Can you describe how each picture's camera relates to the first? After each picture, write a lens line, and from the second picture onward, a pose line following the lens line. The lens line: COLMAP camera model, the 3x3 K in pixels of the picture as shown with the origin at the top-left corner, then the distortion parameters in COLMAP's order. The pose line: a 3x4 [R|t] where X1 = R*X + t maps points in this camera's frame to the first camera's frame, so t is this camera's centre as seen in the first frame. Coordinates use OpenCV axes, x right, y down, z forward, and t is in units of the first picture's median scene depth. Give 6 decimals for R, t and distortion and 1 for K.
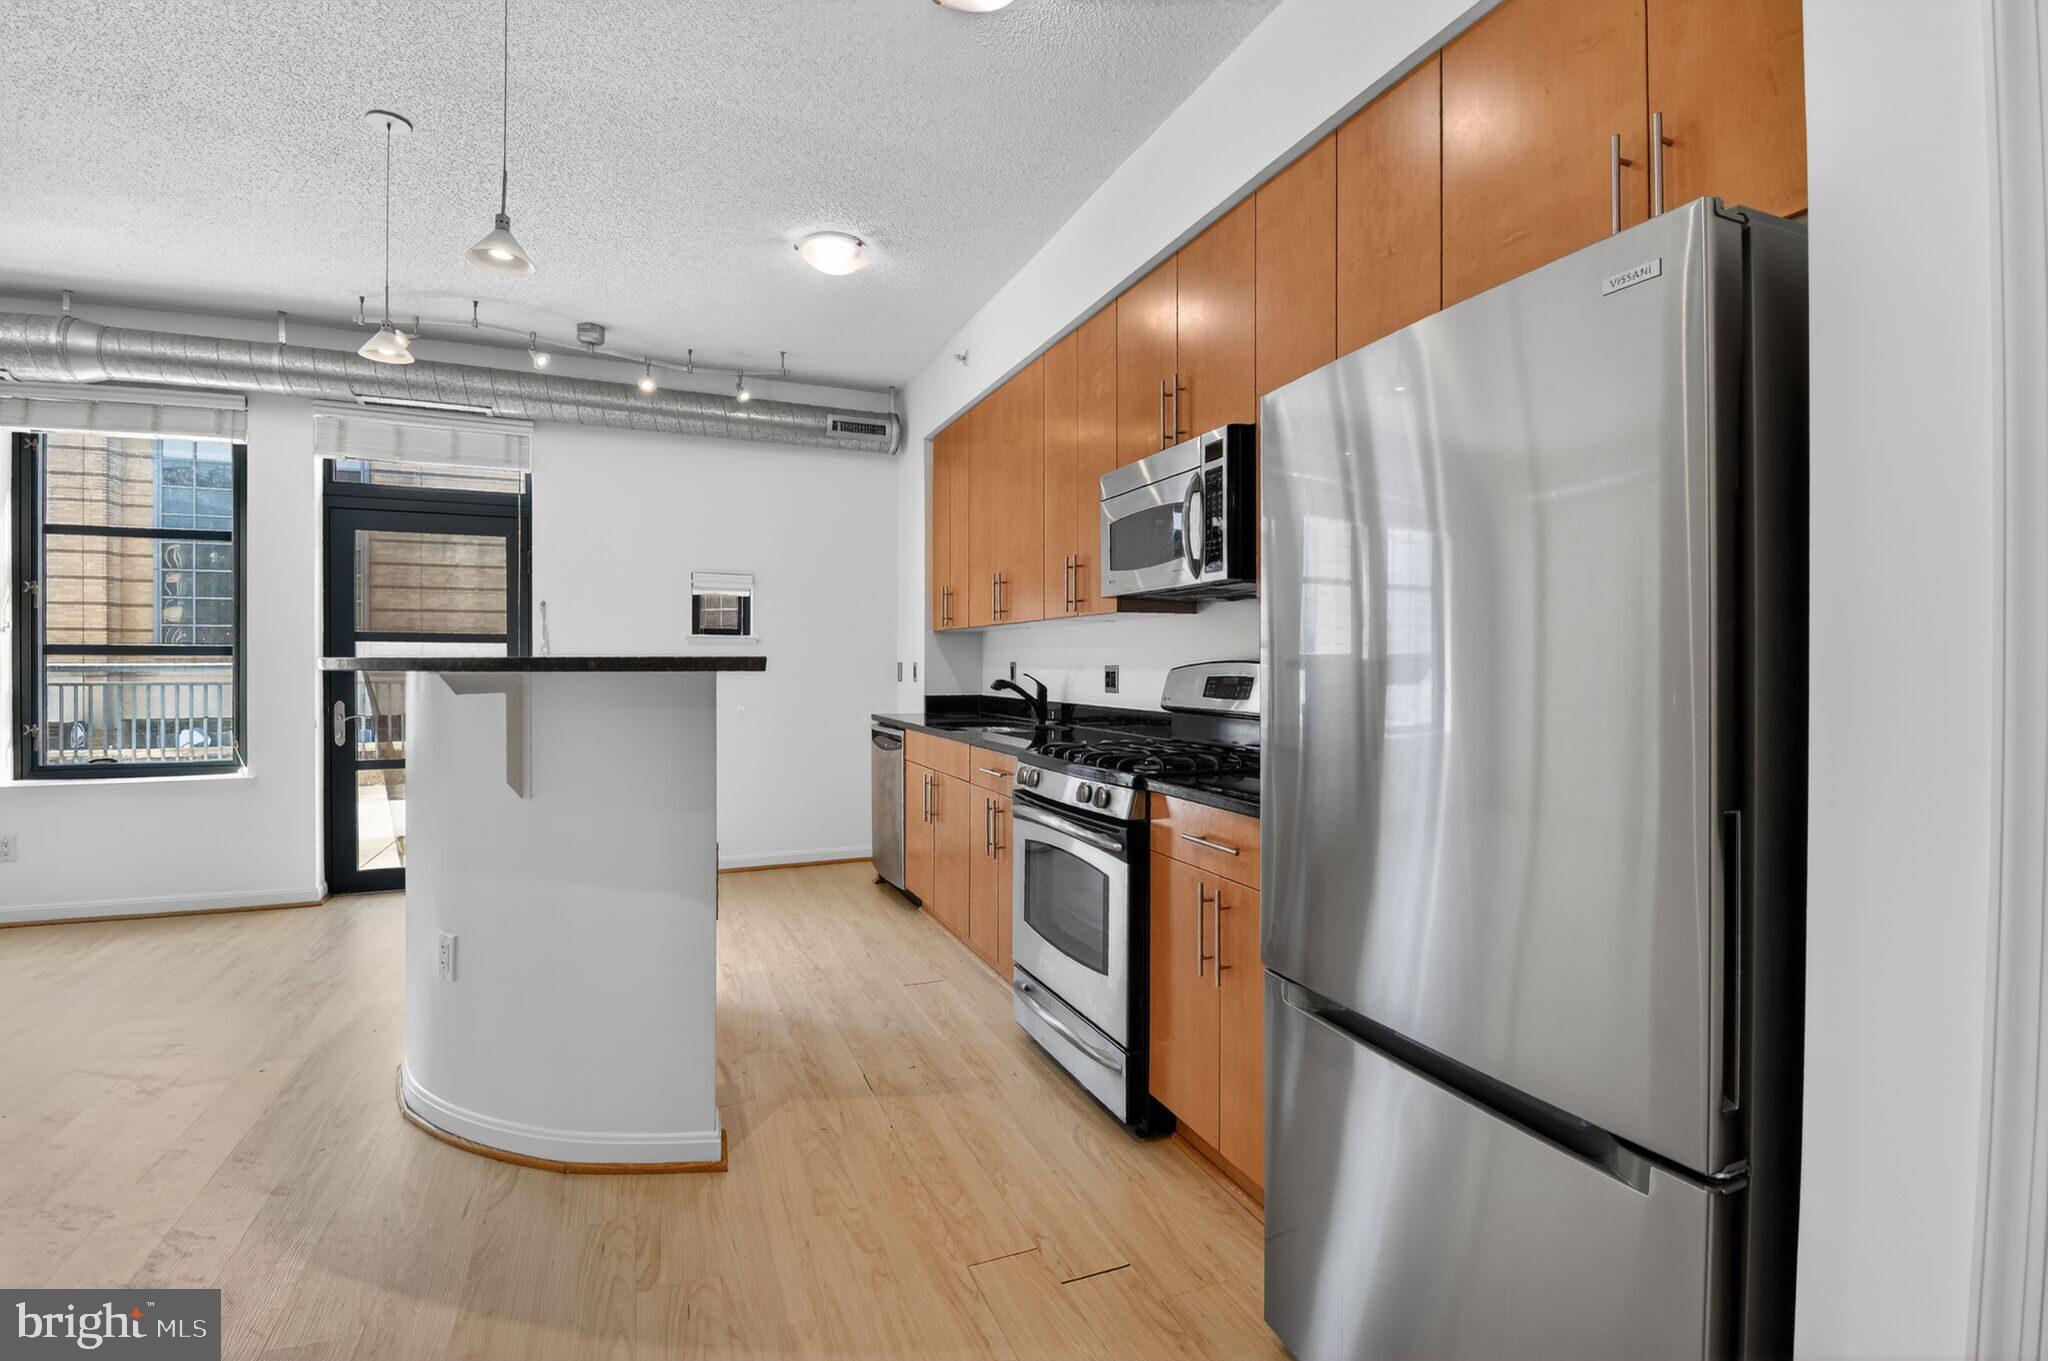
lens RADIAL K [[941.4, 0, 1023.5], [0, 941.4, 666.3], [0, 0, 1]] dist [-0.020506, -0.004535]
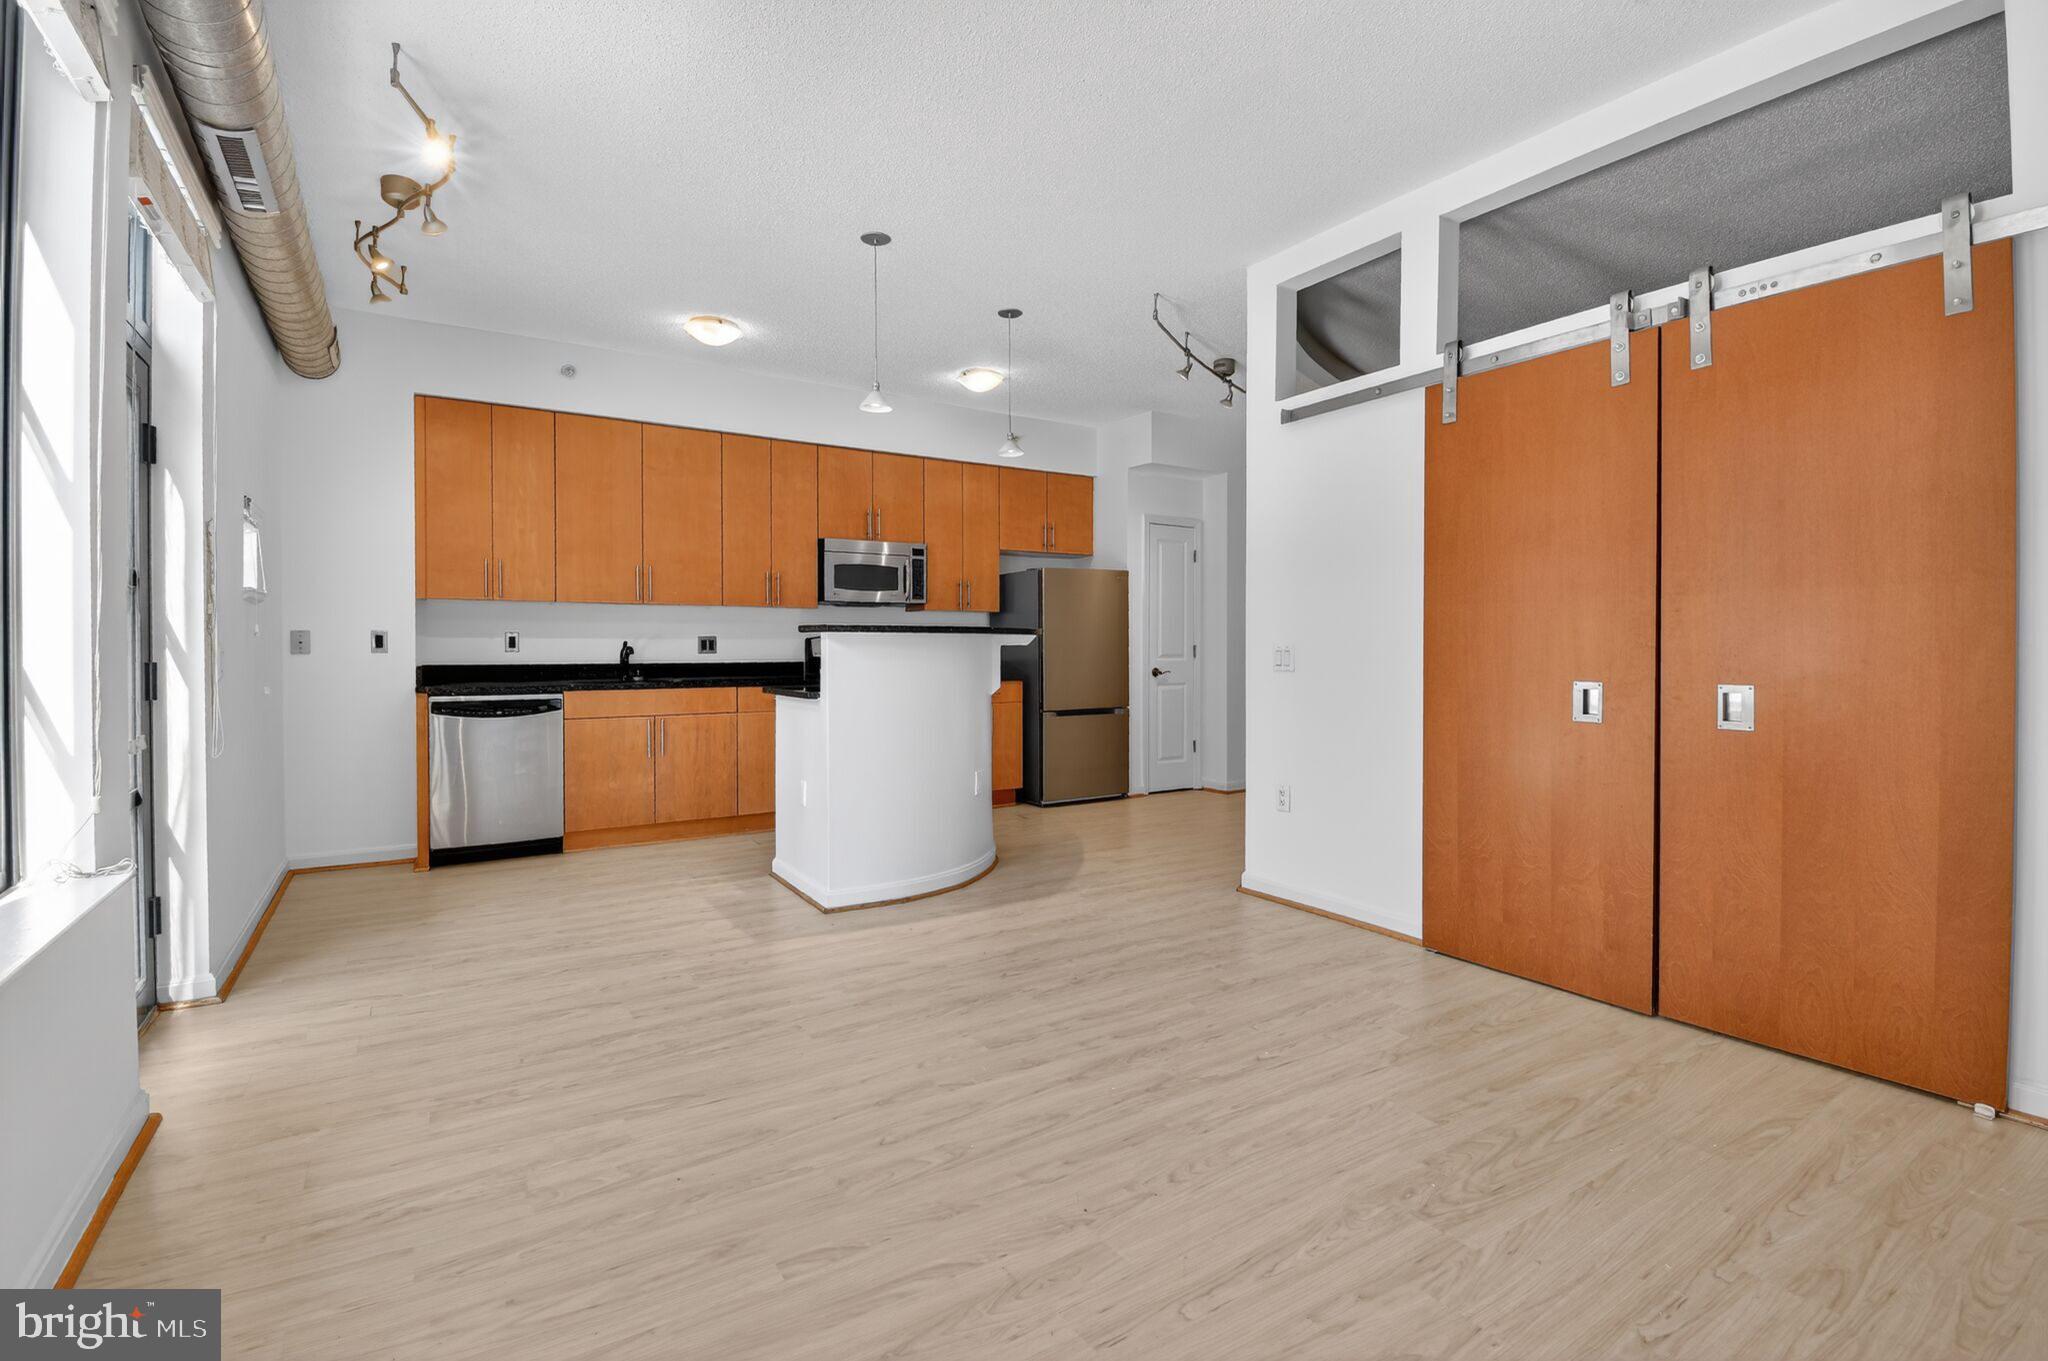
lens RADIAL K [[941.4, 0, 1033.7], [0, 941.4, 659.9], [0, 0, 1]] dist [-0.020506, -0.004535]
pose [[-0.217015, -0.010733, 0.976109, -1.633449], [0.003371, 0.999925, 0.011744, 0.024323], [-0.976162, 0.005839, -0.216963, 0.869375]]
